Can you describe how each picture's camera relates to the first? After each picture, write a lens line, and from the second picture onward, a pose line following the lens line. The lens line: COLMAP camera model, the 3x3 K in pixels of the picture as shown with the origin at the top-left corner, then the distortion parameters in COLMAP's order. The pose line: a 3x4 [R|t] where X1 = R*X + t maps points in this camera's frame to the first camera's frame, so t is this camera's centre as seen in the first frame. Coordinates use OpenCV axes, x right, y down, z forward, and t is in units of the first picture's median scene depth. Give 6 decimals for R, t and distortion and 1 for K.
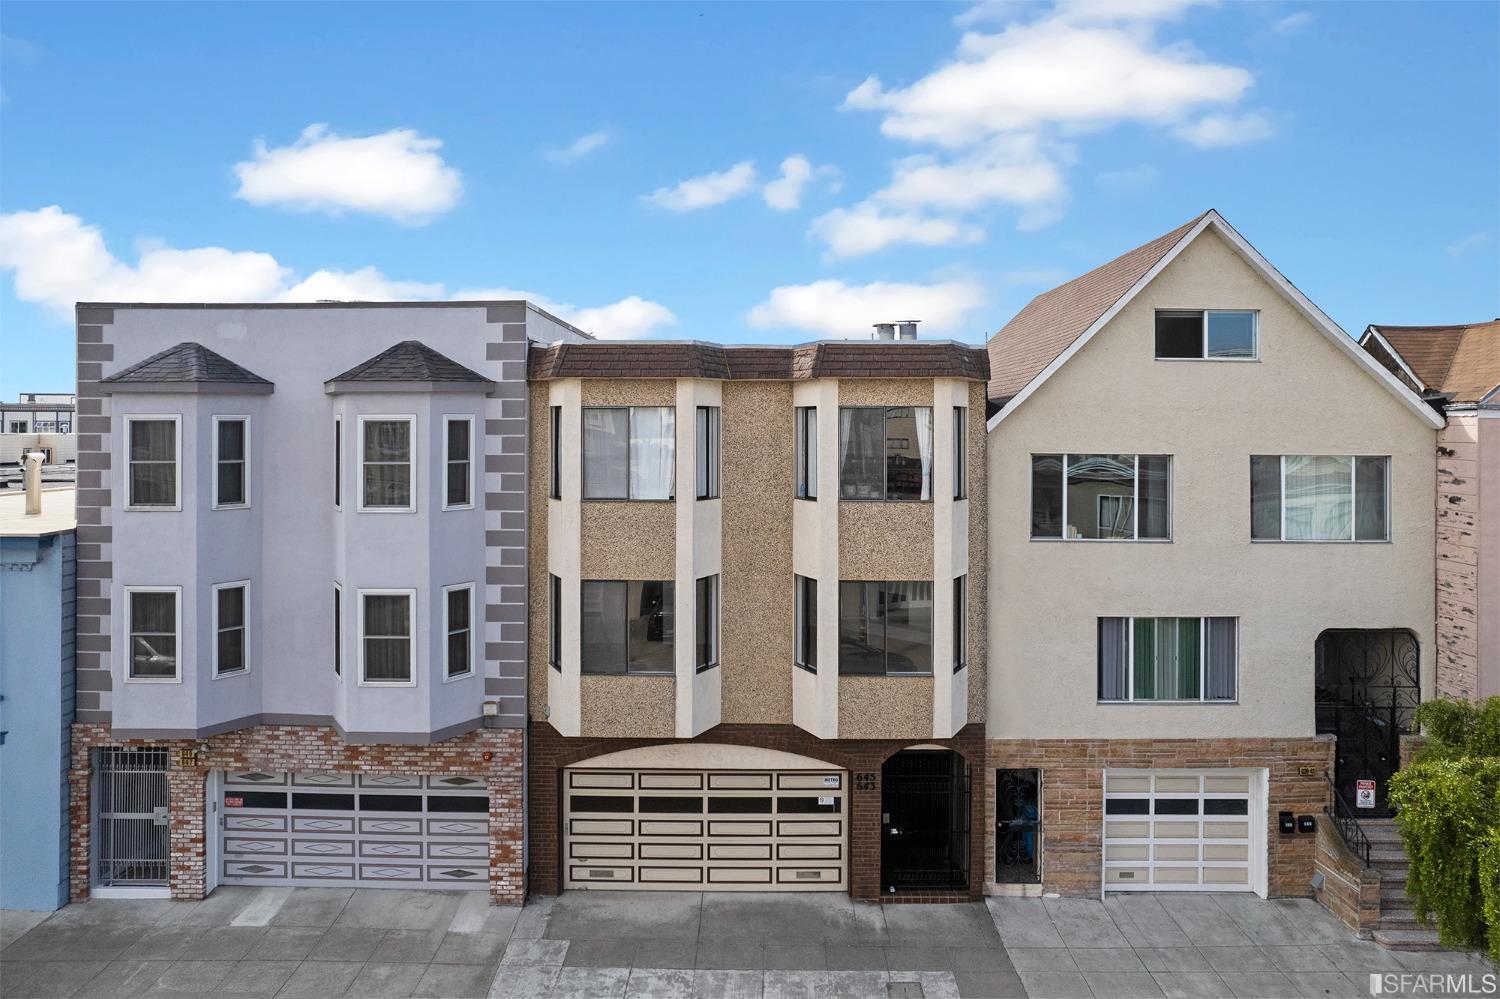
lens RADIAL K [[970.2, 0, 752.1], [0, 970.2, 459.0], [0, 0, 1]] dist [-0.054786, 0.050564]
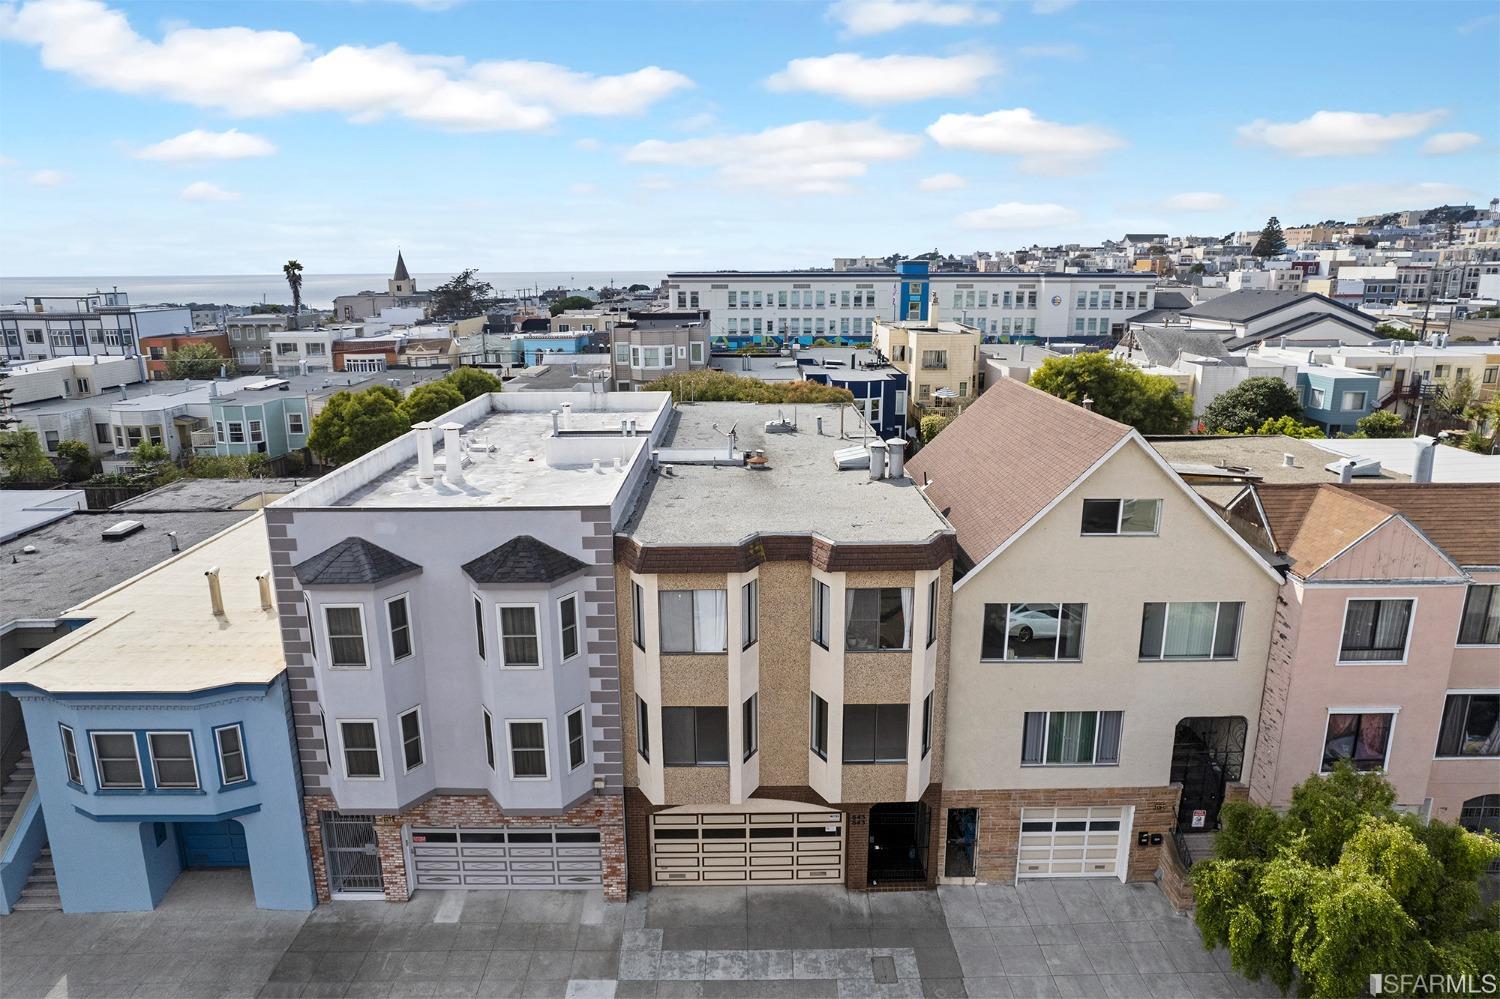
lens RADIAL K [[970.2, 0, 747.2], [0, 970.2, 497.9], [0, 0, 1]] dist [-0.054786, 0.050564]
pose [[0.999684, -0.013050, 0.021482, -0.076087], [0.007169, 0.967192, 0.253947, -0.511895], [-0.024091, -0.253713, 0.966980, -0.283327]]
